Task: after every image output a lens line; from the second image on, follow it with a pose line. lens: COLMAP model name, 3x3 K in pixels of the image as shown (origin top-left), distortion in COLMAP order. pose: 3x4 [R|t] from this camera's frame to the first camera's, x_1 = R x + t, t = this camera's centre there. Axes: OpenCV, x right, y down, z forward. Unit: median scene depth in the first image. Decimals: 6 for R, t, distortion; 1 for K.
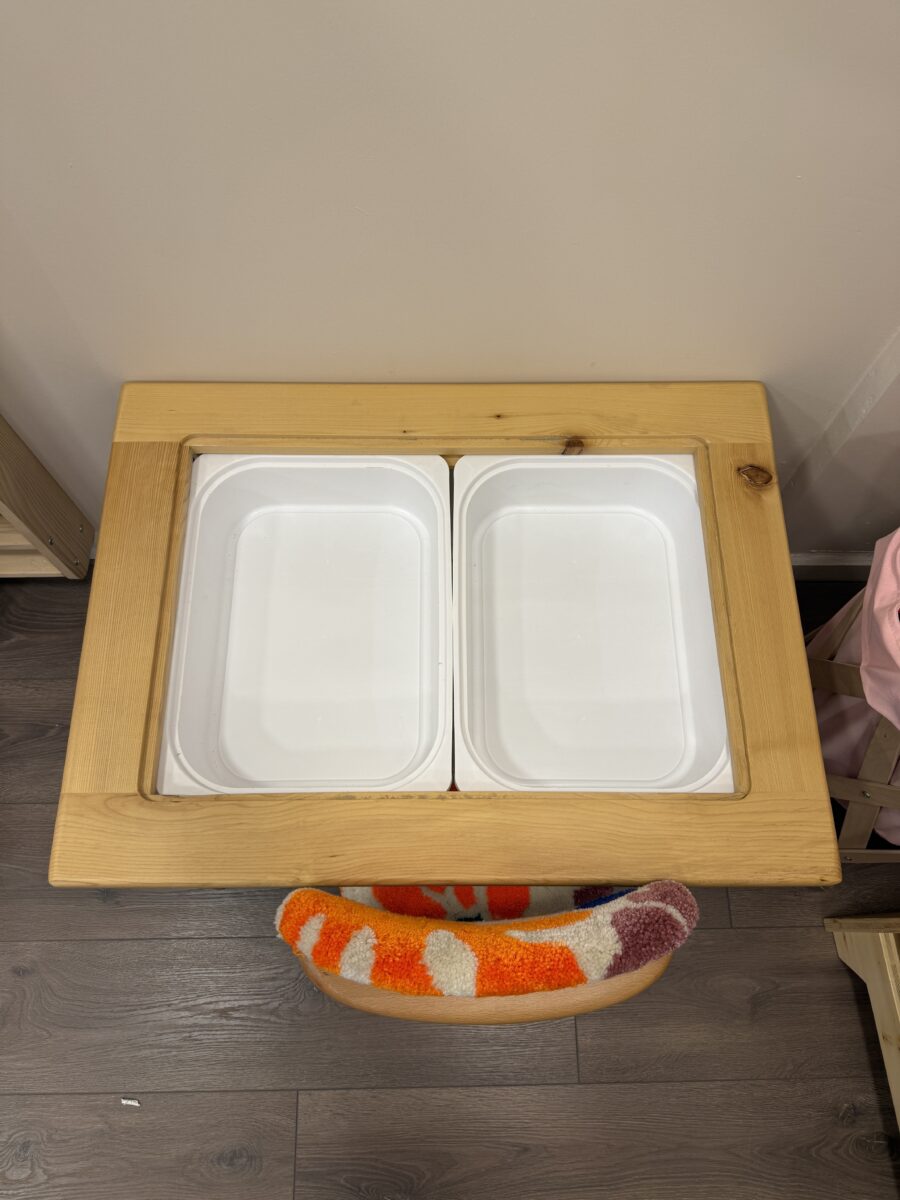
lens RADIAL K [[863.0, 0, 445.7], [0, 863.0, 610.7], [0, 0, 1]] dist [-0.000458, -0.011407]
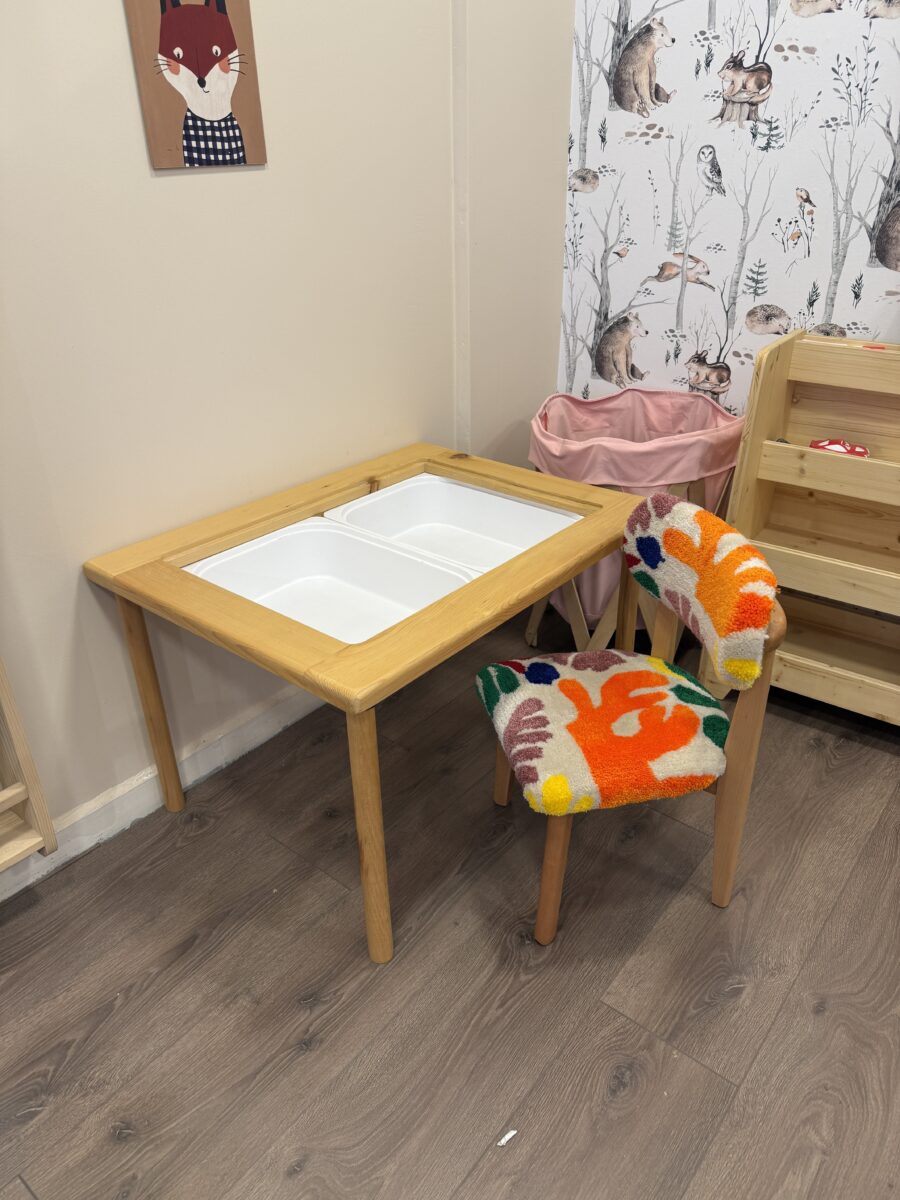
lens RADIAL K [[863.0, 0, 448.6], [0, 863.0, 604.8], [0, 0, 1]] dist [-0.000458, -0.011407]
pose [[0.640250, -0.370363, 0.672987, -0.794076], [0.722685, 0.587393, -0.364273, 0.537879], [-0.260395, 0.719584, 0.643734, 0.087229]]
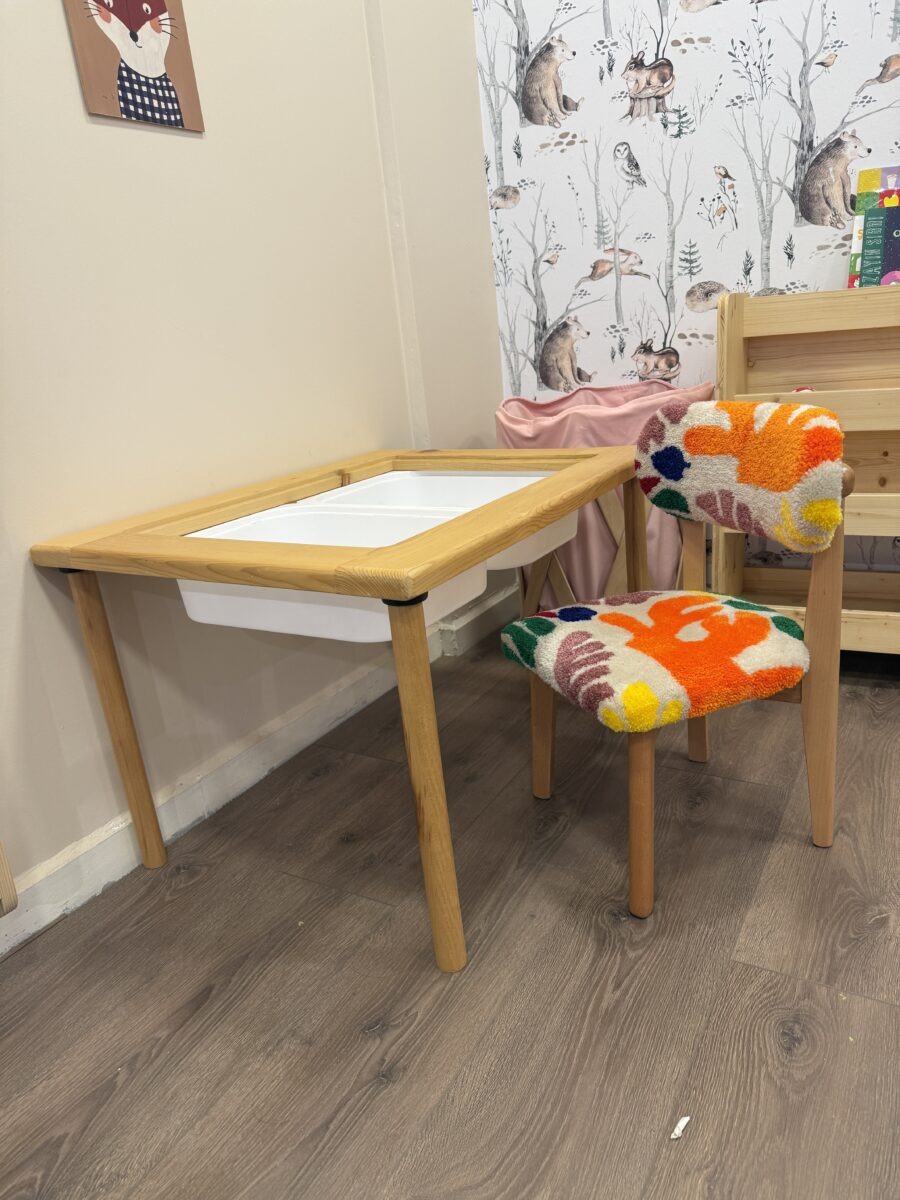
lens RADIAL K [[863.0, 0, 456.0], [0, 863.0, 605.4], [0, 0, 1]] dist [-0.000458, -0.011407]
pose [[0.508330, -0.308122, 0.804153, -0.863244], [0.834424, 0.407117, -0.371473, 0.518937], [-0.212925, 0.859835, 0.464054, 0.406770]]
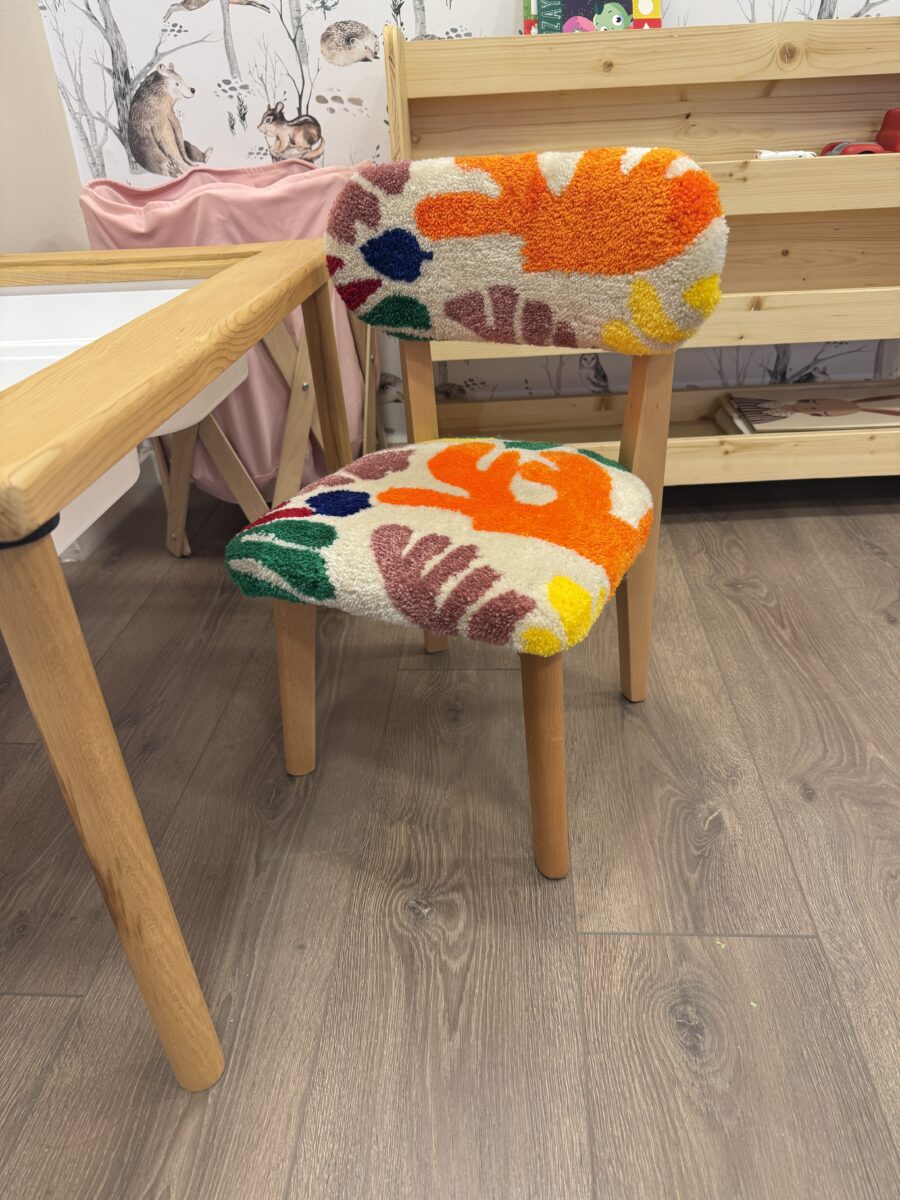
lens RADIAL K [[863.0, 0, 453.6], [0, 863.0, 597.4], [0, 0, 1]] dist [-0.000458, -0.011407]
pose [[0.078380, -0.496365, 0.864568, -0.600898], [0.950704, 0.298217, 0.085023, 0.359028], [-0.300031, 0.815284, 0.495271, 0.541800]]
